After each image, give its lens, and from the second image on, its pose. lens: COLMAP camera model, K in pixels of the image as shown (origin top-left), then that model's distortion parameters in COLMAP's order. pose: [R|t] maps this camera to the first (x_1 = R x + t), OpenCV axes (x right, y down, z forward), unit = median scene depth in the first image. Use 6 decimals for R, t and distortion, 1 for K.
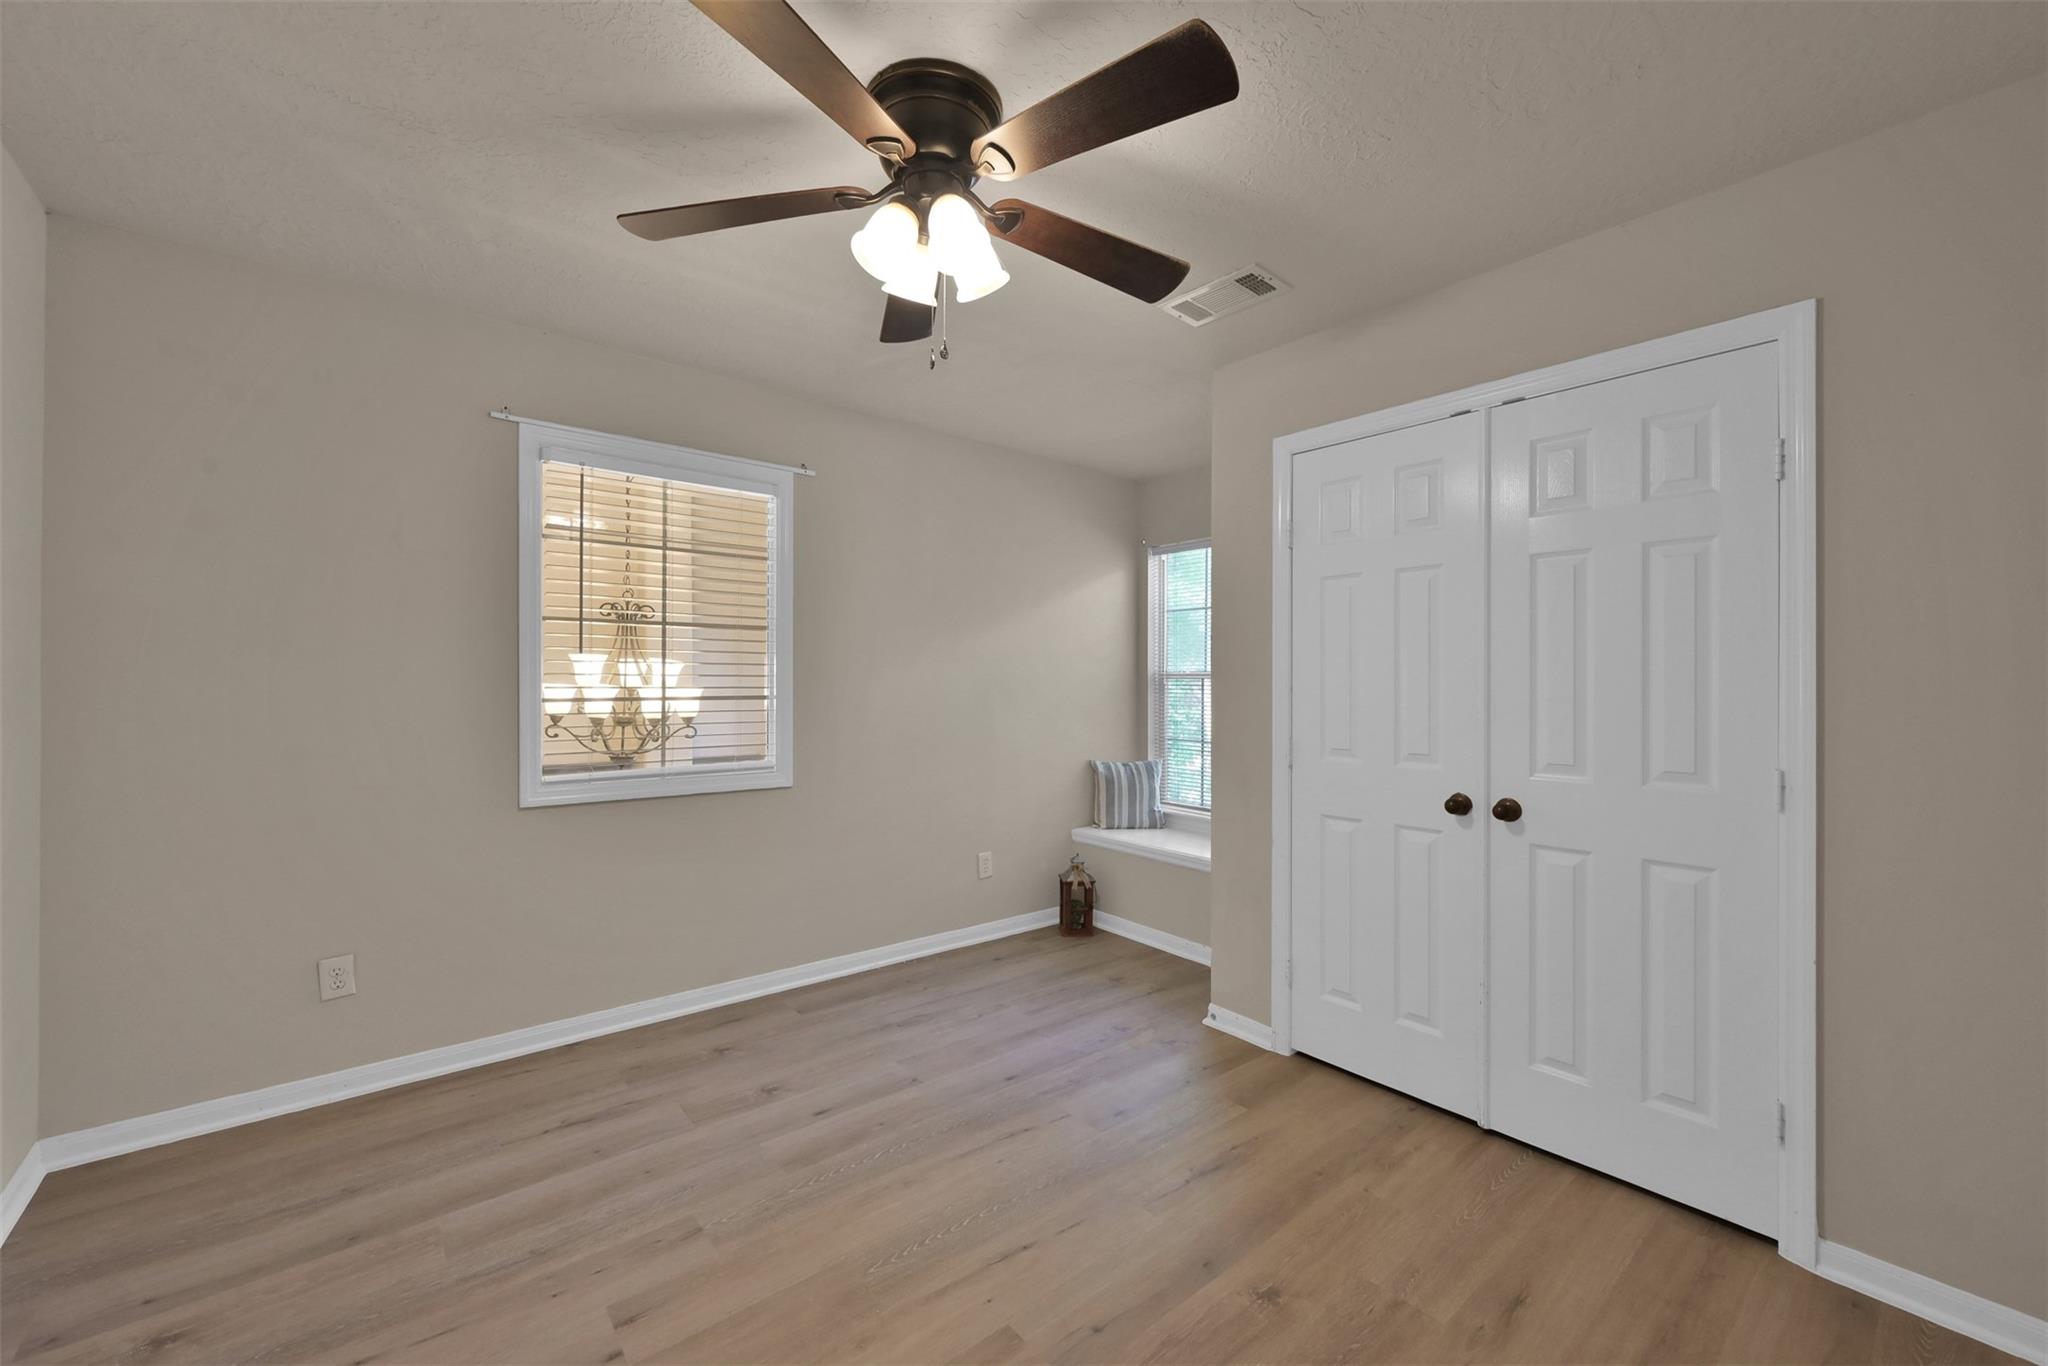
lens RADIAL K [[805.3, 0, 1032.6], [0, 805.3, 682.8], [0, 0, 1]] dist [0.010967, -0.000042]
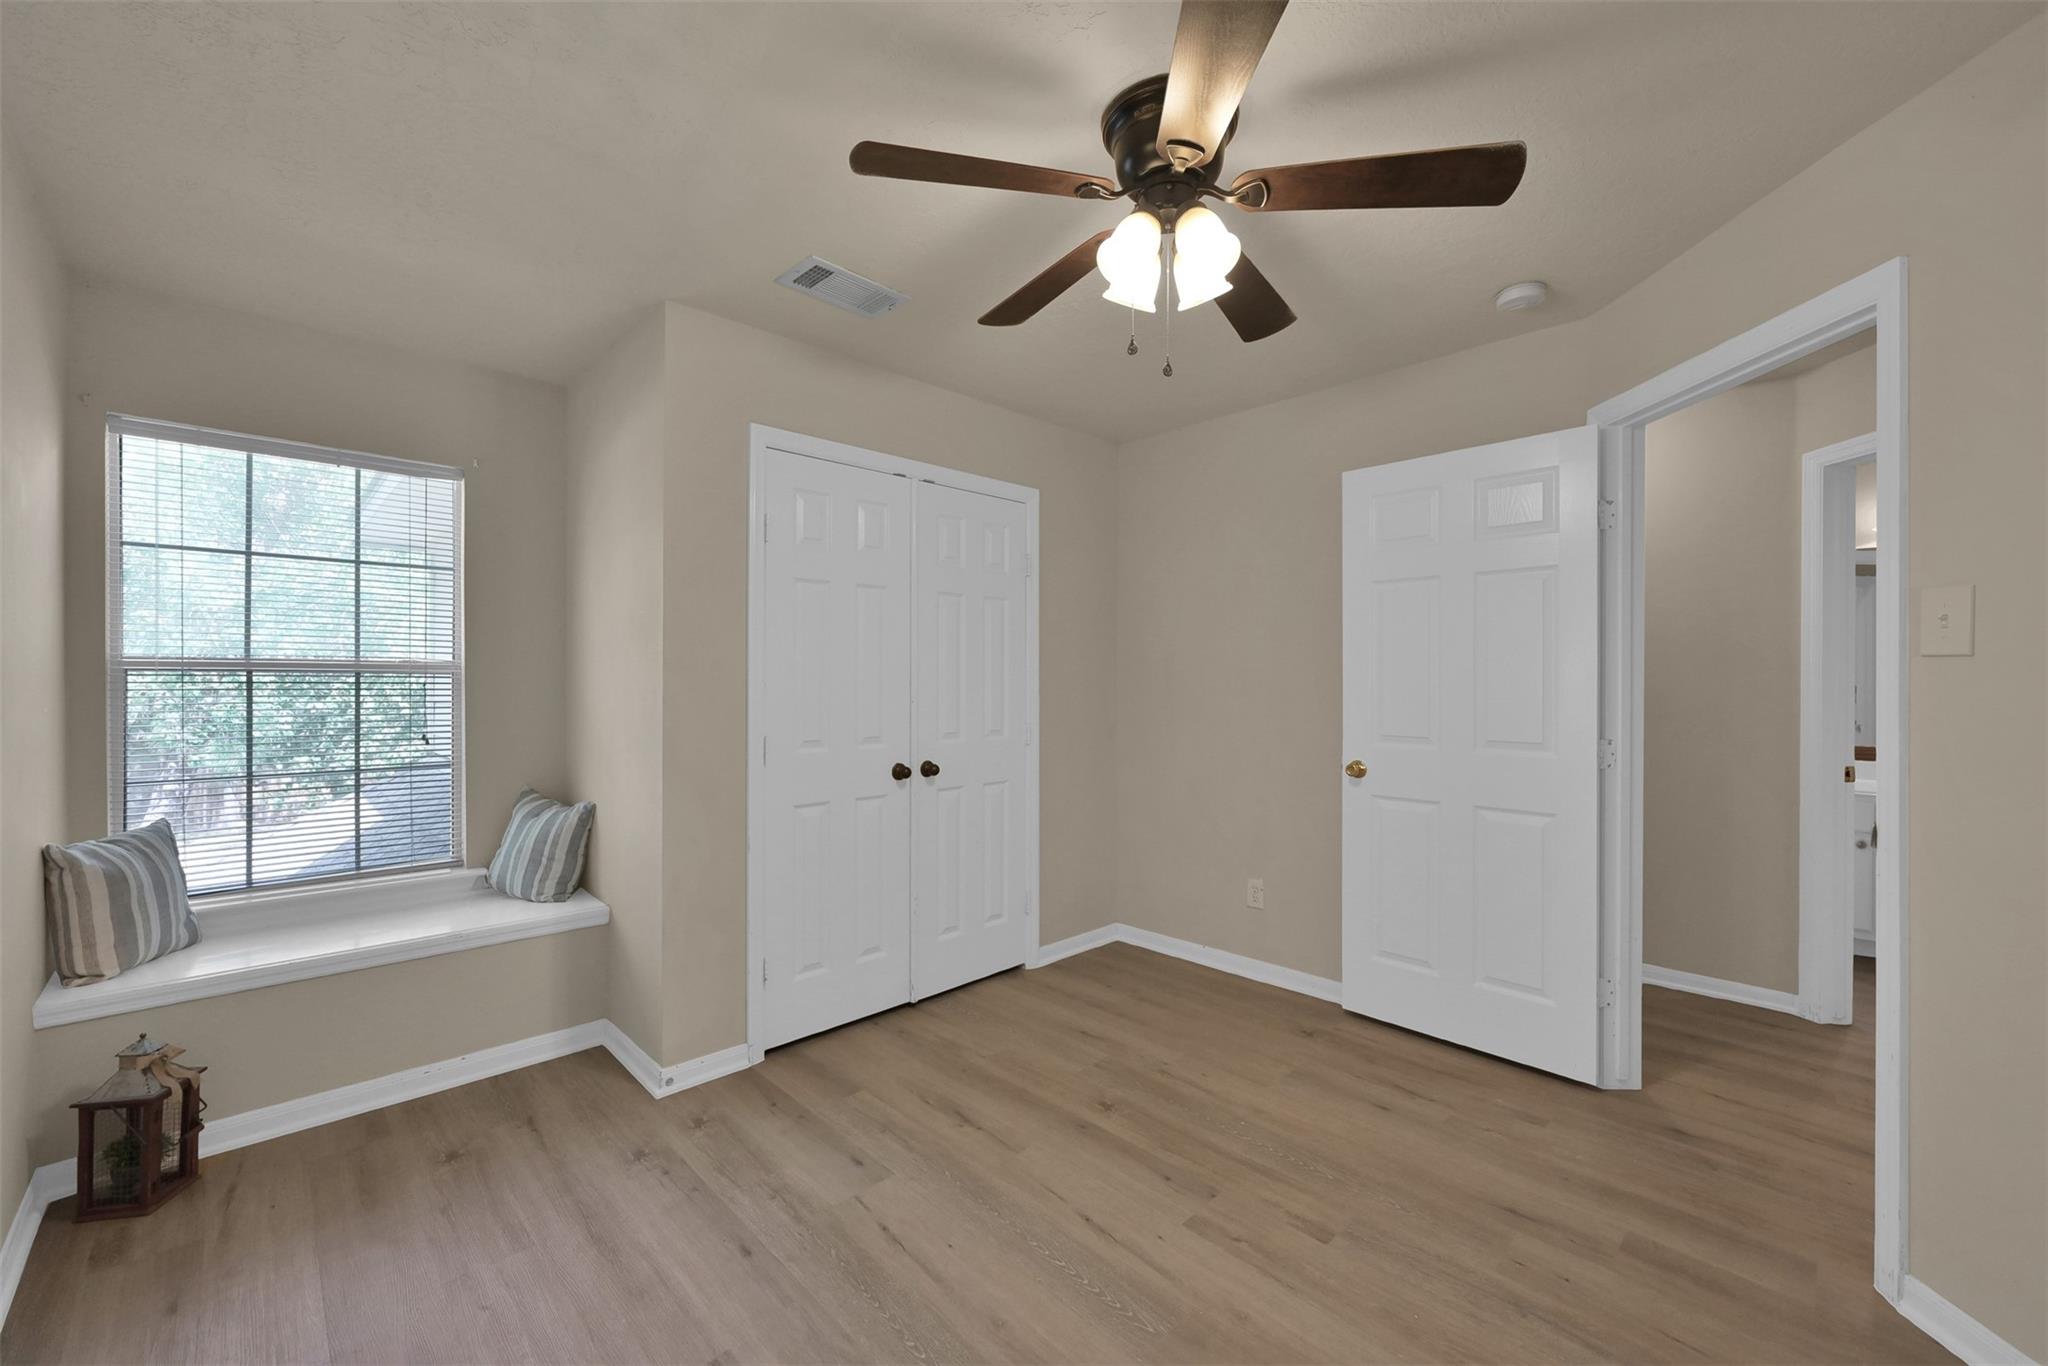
lens RADIAL K [[805.3, 0, 1032.3], [0, 805.3, 678.5], [0, 0, 1]] dist [0.010967, -0.000042]
pose [[-0.061770, -0.007533, 0.998062, -0.833890], [-0.005311, 0.999960, 0.007219, -0.012594], [-0.998076, -0.004855, -0.061807, 0.902399]]
